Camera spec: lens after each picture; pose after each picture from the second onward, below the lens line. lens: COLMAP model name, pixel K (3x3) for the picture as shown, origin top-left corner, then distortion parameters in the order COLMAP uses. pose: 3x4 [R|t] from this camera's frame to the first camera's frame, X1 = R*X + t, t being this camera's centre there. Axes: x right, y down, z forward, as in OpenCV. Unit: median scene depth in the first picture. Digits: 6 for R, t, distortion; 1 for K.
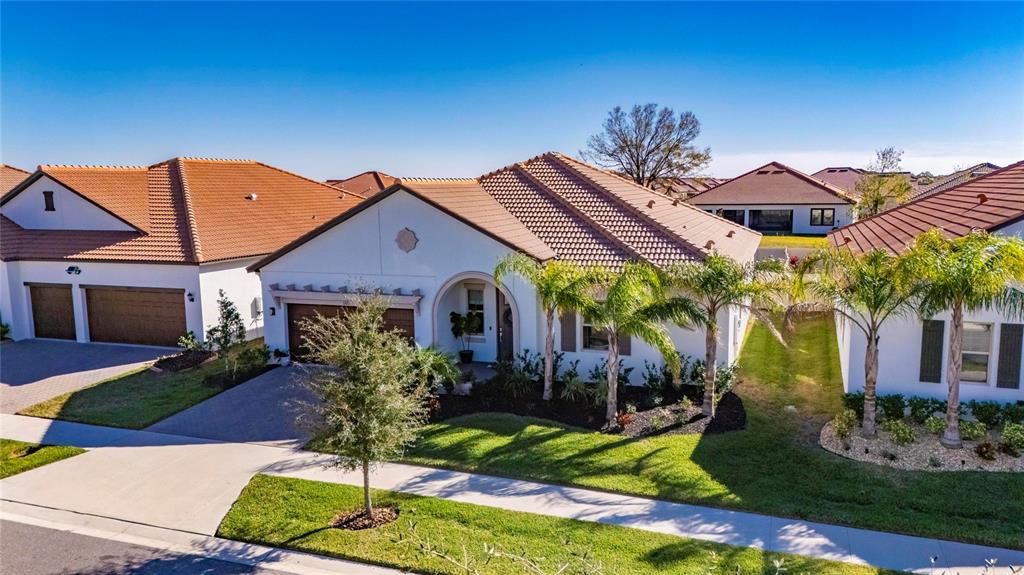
lens RADIAL K [[752.7, 0, 531.2], [0, 752.7, 291.3], [0, 0, 1]] dist [0.069402, -0.068243]
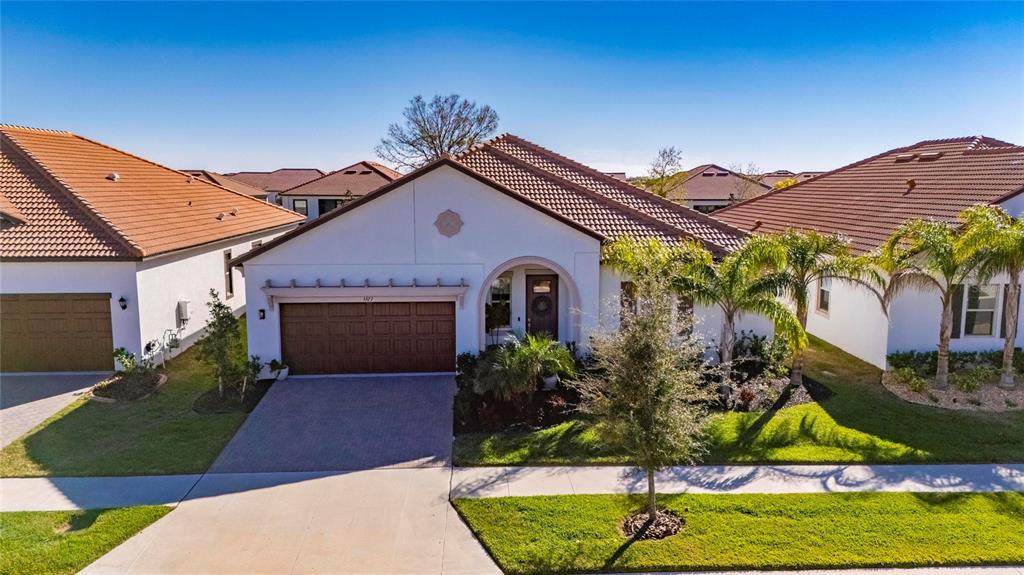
lens RADIAL K [[752.7, 0, 531.2], [0, 752.7, 291.3], [0, 0, 1]] dist [0.069402, -0.068243]
pose [[0.918112, -0.043933, 0.393878, -0.538492], [0.043007, 0.999012, 0.011181, 0.007200], [-0.393980, 0.006674, 0.919095, 0.186838]]
